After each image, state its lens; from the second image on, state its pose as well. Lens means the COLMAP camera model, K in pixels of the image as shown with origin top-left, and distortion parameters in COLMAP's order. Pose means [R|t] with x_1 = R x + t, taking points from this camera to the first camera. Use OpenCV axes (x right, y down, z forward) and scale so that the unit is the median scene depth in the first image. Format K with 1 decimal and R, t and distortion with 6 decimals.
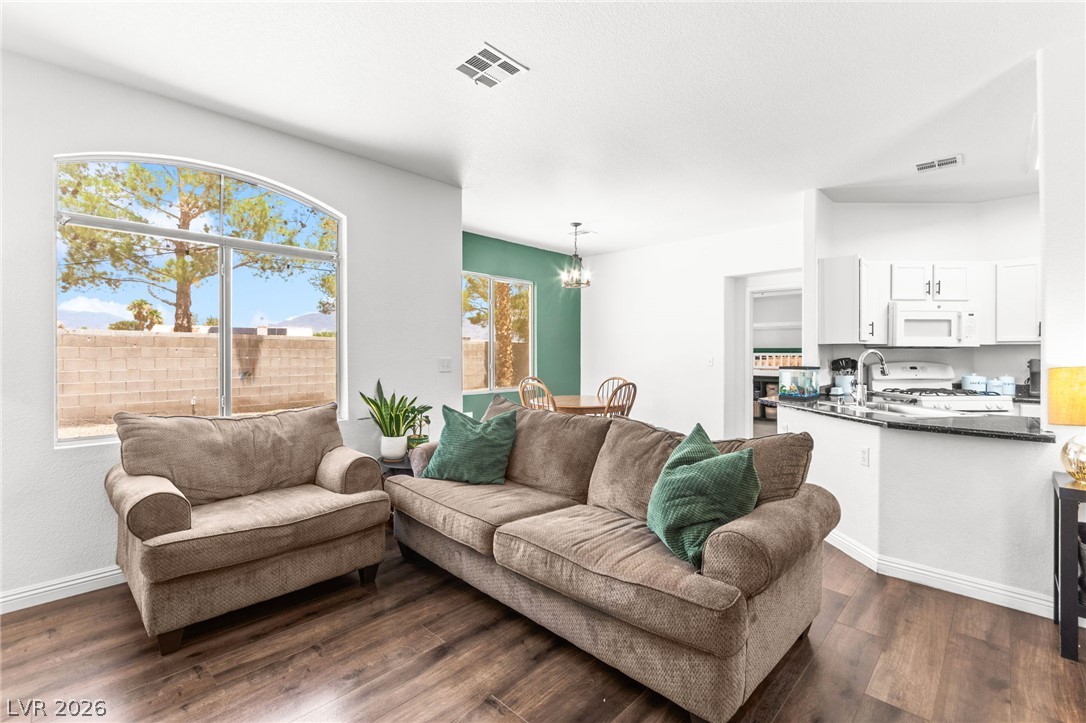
lens RADIAL K [[479.0, 0, 541.4], [0, 479.0, 354.1], [0, 0, 1]] dist [-0.003104, -0.000175]
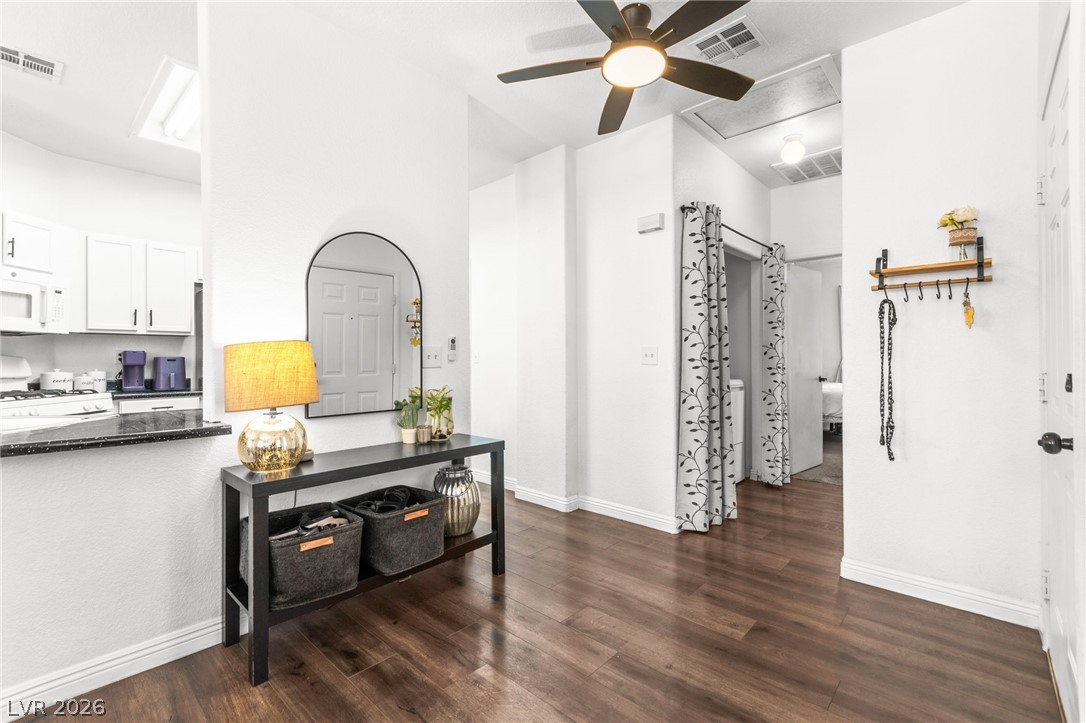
lens RADIAL K [[479.0, 0, 541.1], [0, 479.0, 357.2], [0, 0, 1]] dist [-0.003104, -0.000175]
pose [[-0.020856, 0.000553, 0.999782, 0.111698], [0.004048, 0.999992, -0.000468, 0.027042], [-0.999774, 0.004037, -0.020858, 0.237995]]
